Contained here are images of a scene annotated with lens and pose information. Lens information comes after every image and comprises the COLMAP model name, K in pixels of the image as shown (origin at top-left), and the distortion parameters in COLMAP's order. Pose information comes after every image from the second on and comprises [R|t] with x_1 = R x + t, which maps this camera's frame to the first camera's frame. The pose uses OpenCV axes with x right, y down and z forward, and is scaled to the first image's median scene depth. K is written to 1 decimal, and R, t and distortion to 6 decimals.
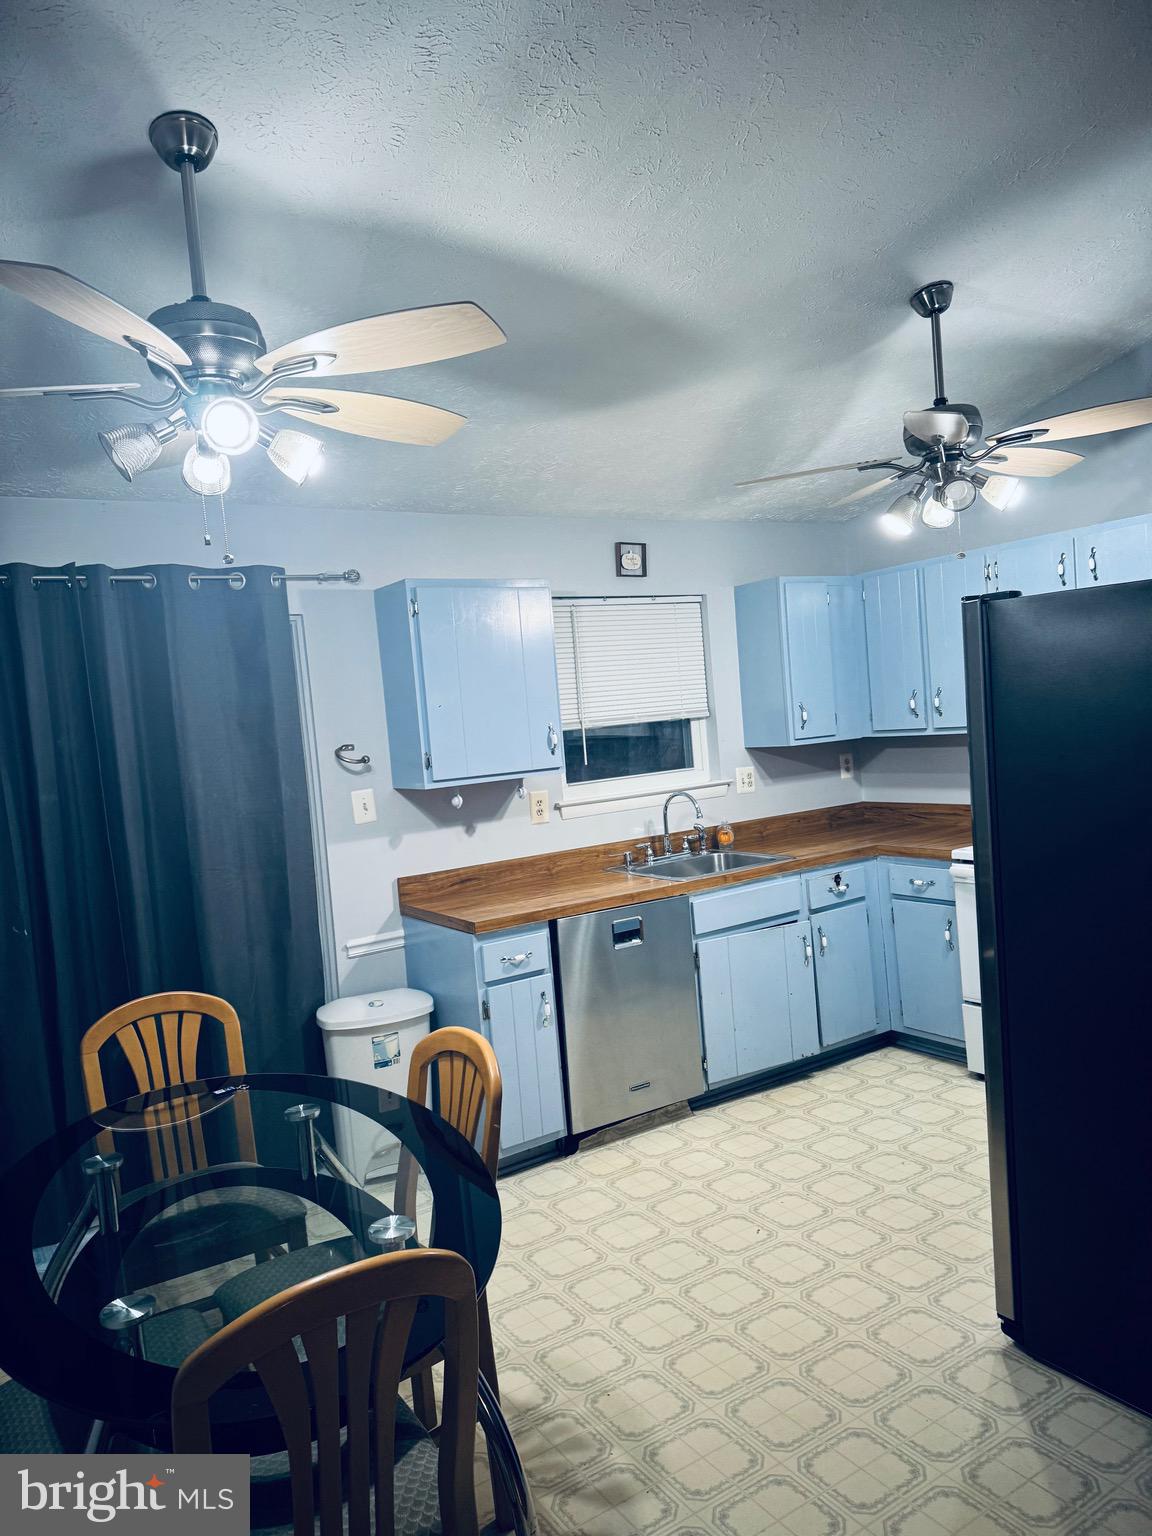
lens RADIAL K [[1073.2, 0, 534.8], [0, 1073.2, 760.0], [0, 0, 1]] dist [0.040583, -0.087767]
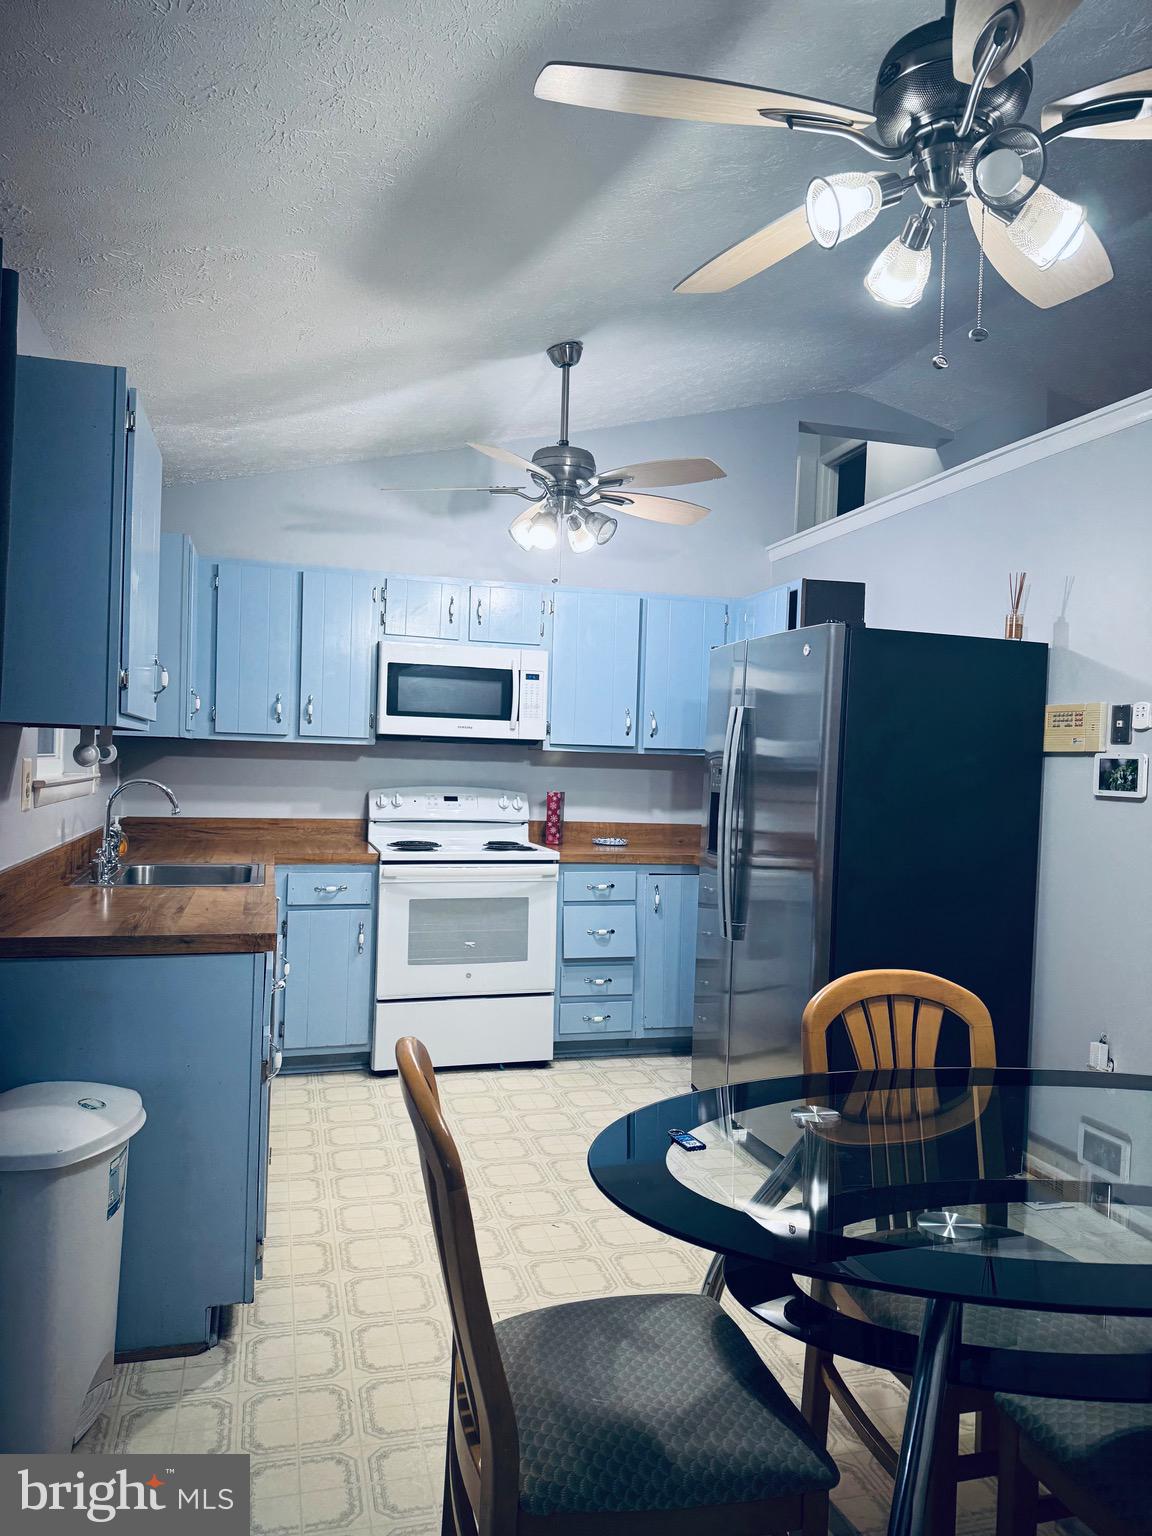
lens RADIAL K [[1066.5, 0, 576.0], [0, 1066.5, 768.0], [0, 0, 1]] dist [0.159194, -0.268655]
pose [[0.258029, 0.086026, 0.962300, -0.587754], [-0.016426, 0.996275, -0.084659, 0.091470], [-0.965997, 0.006038, 0.258481, 0.583299]]
